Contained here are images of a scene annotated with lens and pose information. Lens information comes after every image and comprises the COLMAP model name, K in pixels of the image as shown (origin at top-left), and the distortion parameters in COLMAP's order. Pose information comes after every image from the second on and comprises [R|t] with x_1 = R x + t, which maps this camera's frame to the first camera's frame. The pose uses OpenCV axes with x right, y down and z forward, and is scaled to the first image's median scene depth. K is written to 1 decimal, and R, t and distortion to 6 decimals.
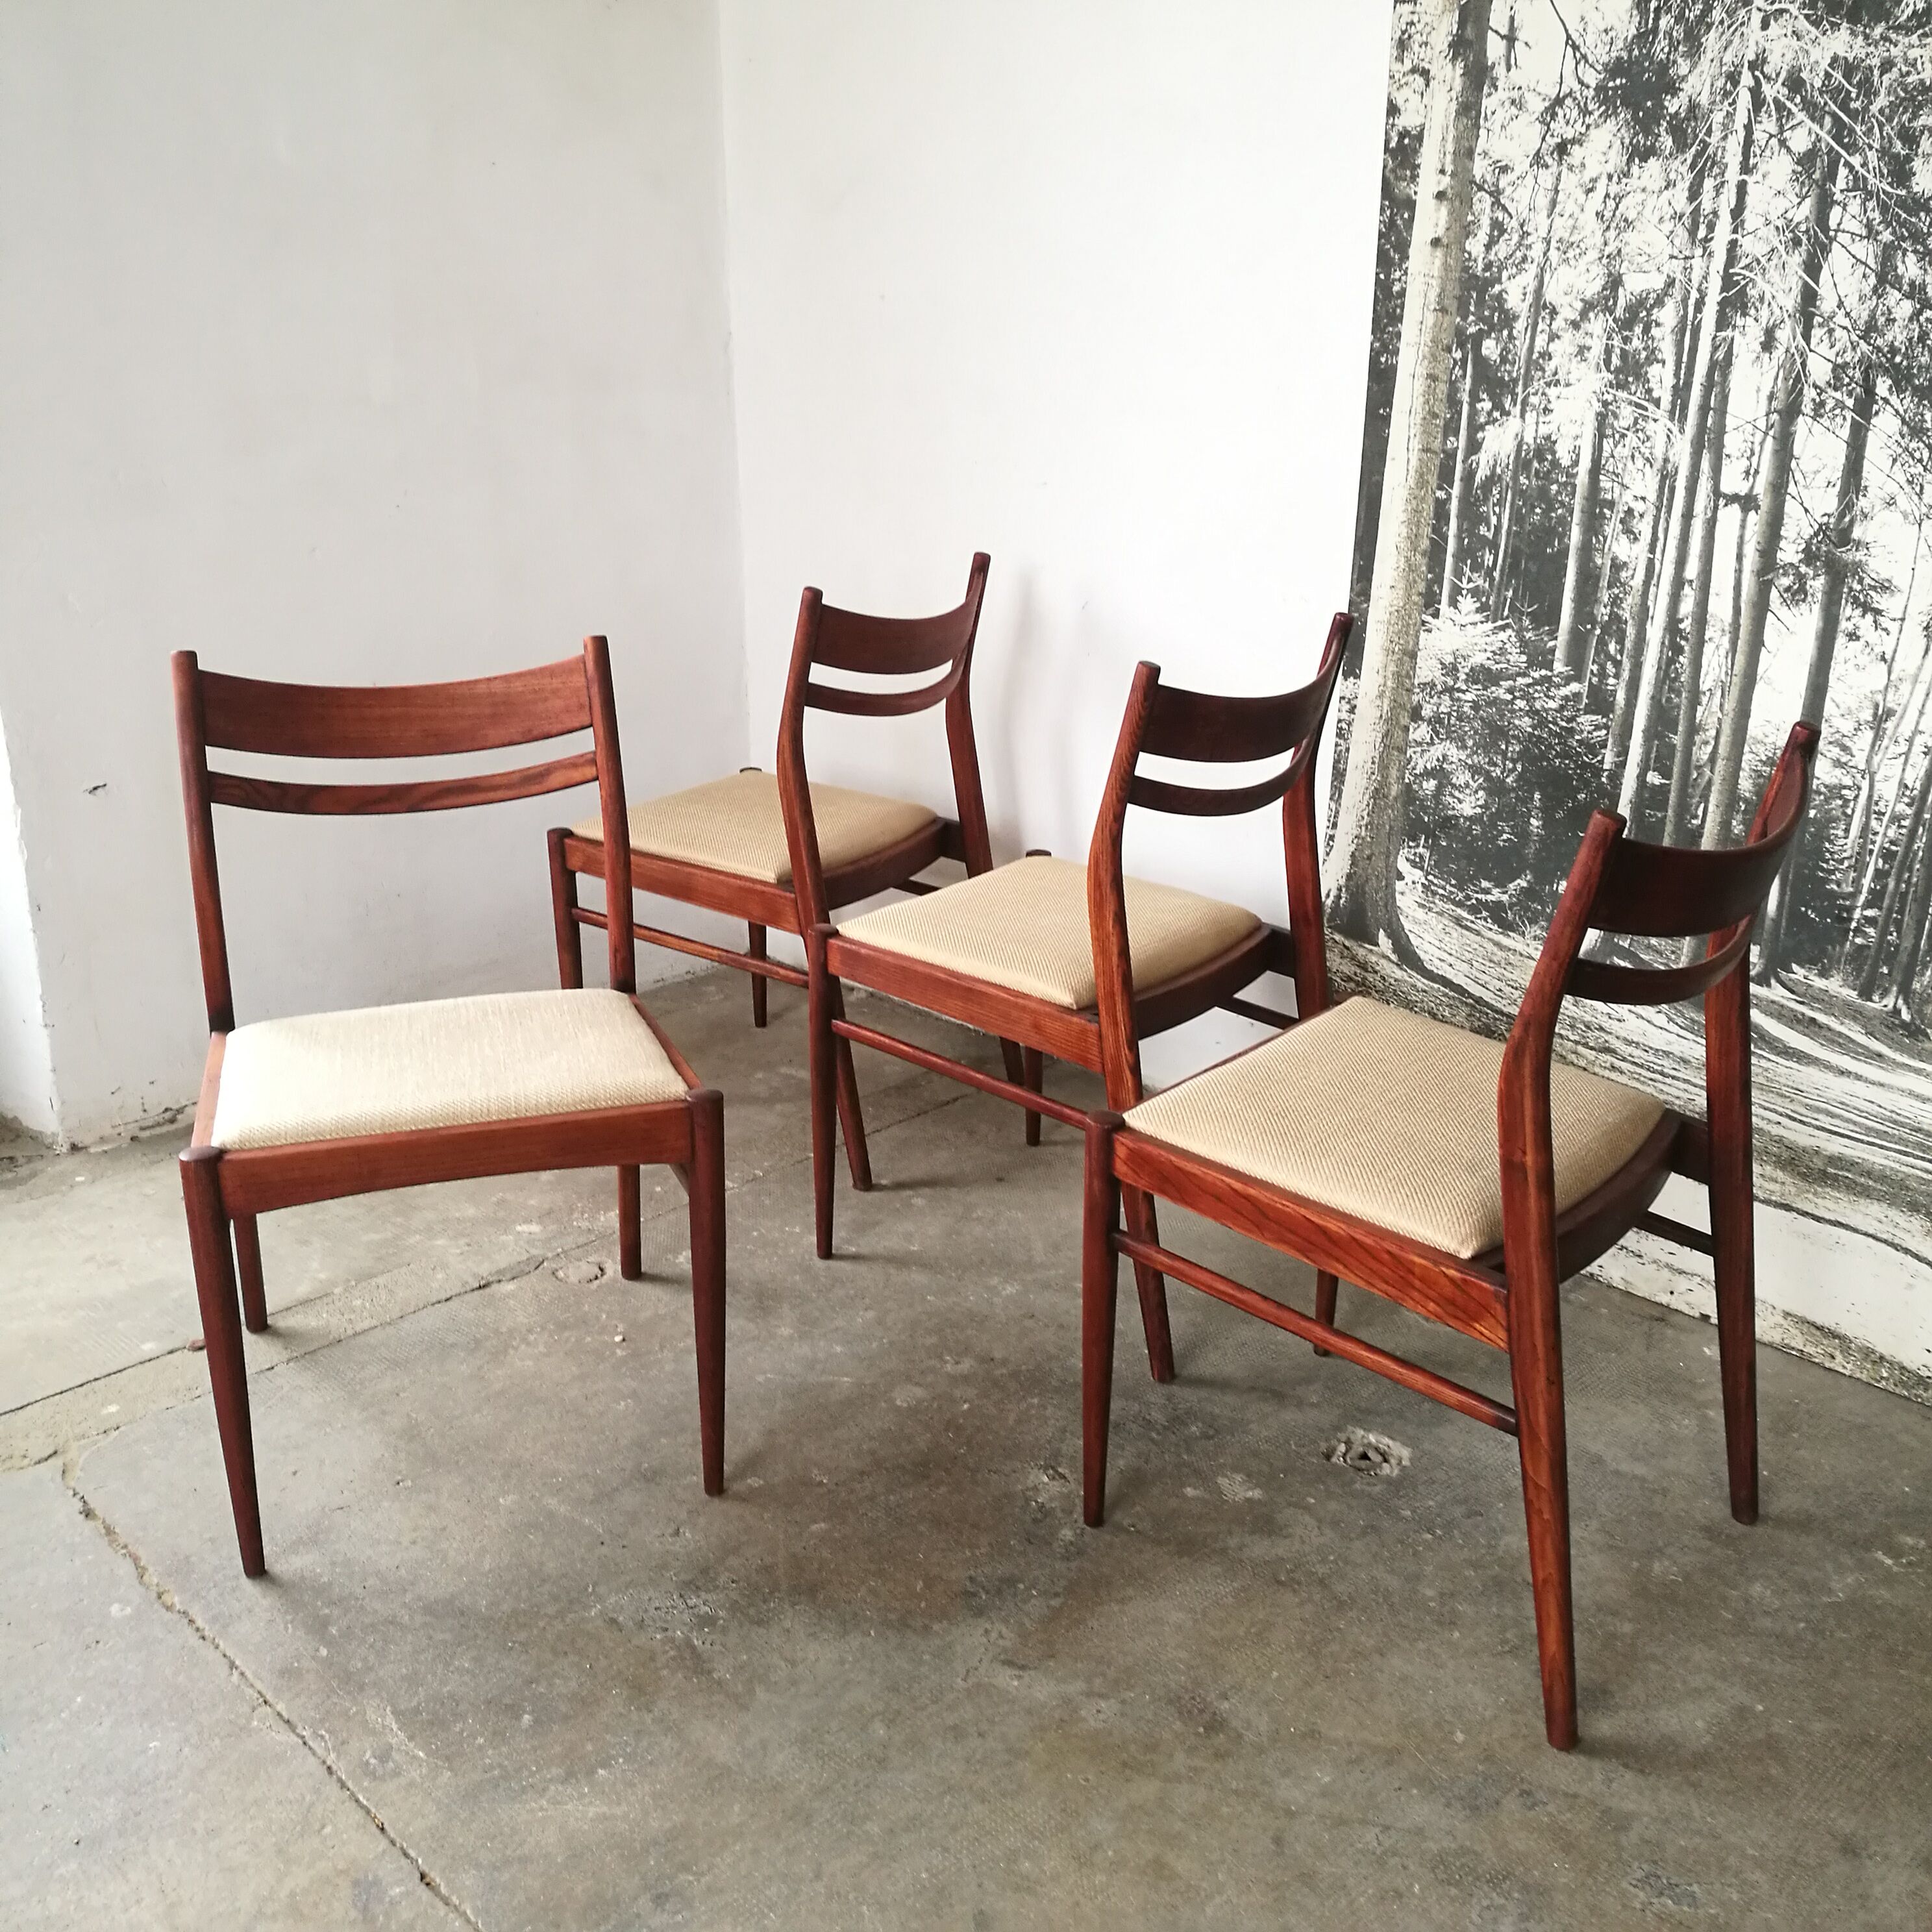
lens RADIAL K [[1958.2, 0, 980.1], [0, 1958.2, 965.6], [0, 0, 1]] dist [0.030978, -0.124565]
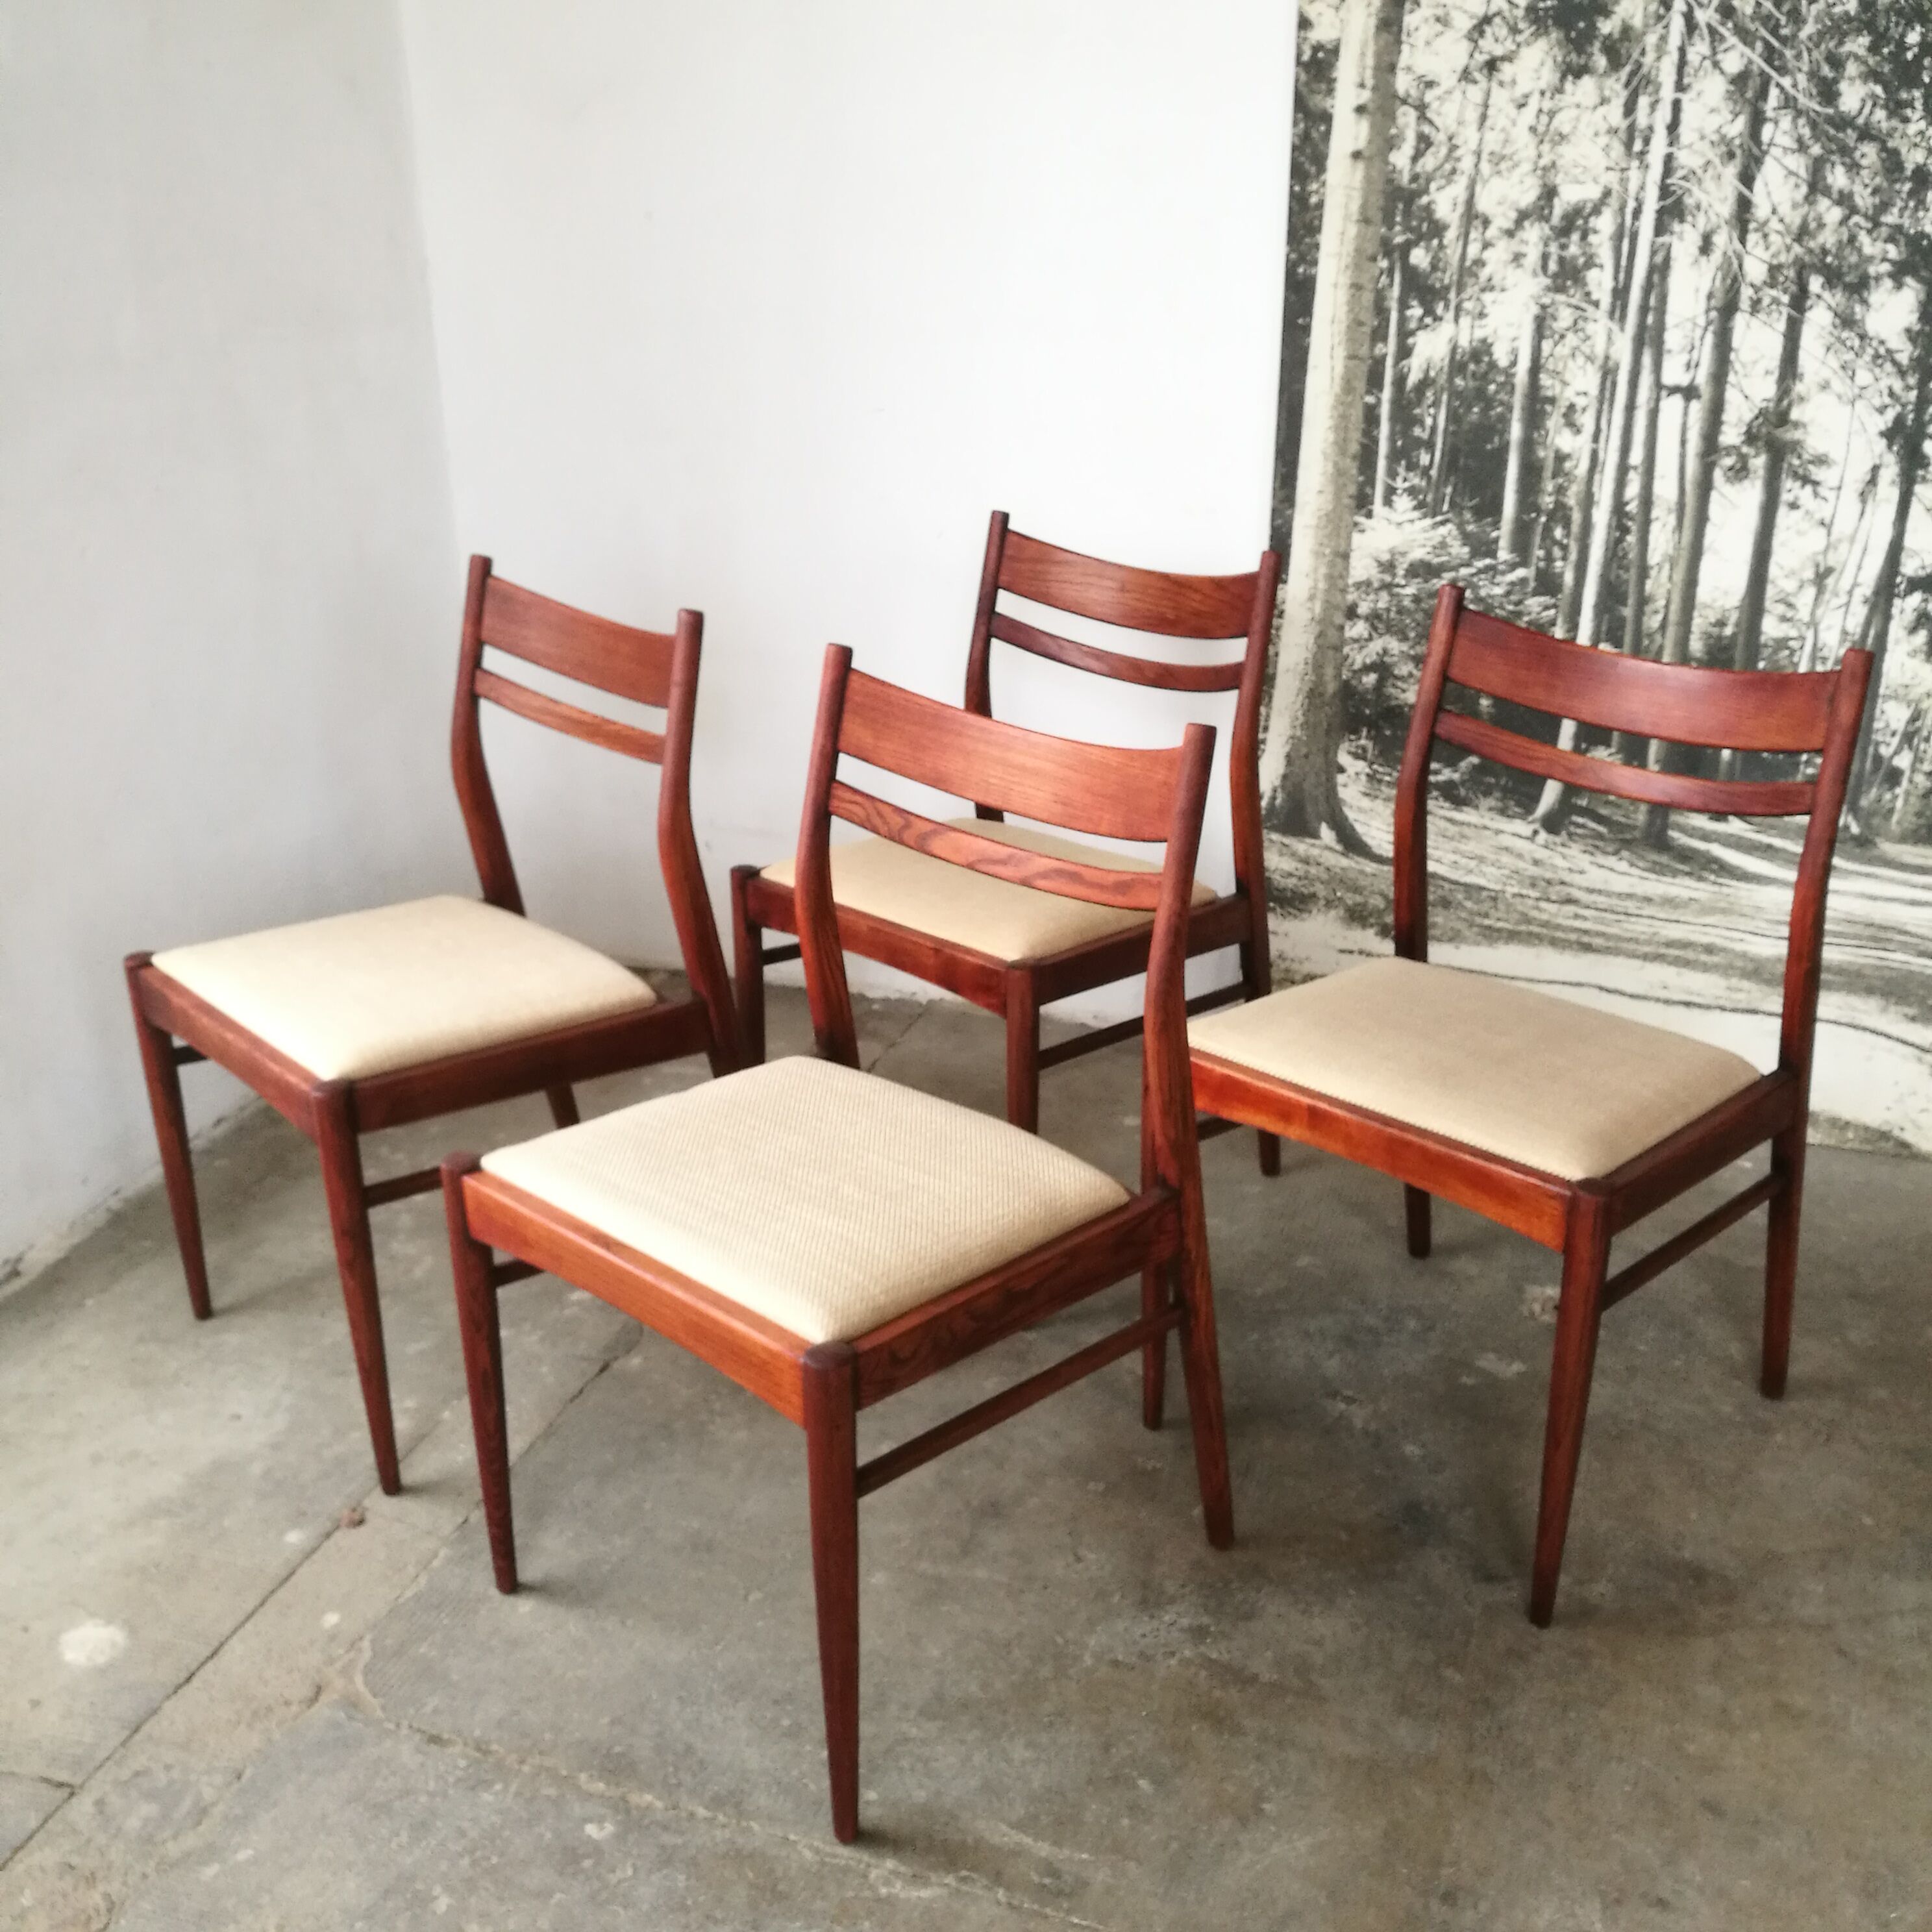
lens RADIAL K [[1964.8, 0, 981.6], [0, 1964.8, 968.0], [0, 0, 1]] dist [-0.002038, -0.070504]
pose [[0.904914, -0.171975, 0.389301, -0.428850], [0.152182, 0.984996, 0.081384, -0.061991], [-0.397456, -0.014401, 0.917508, 0.128369]]
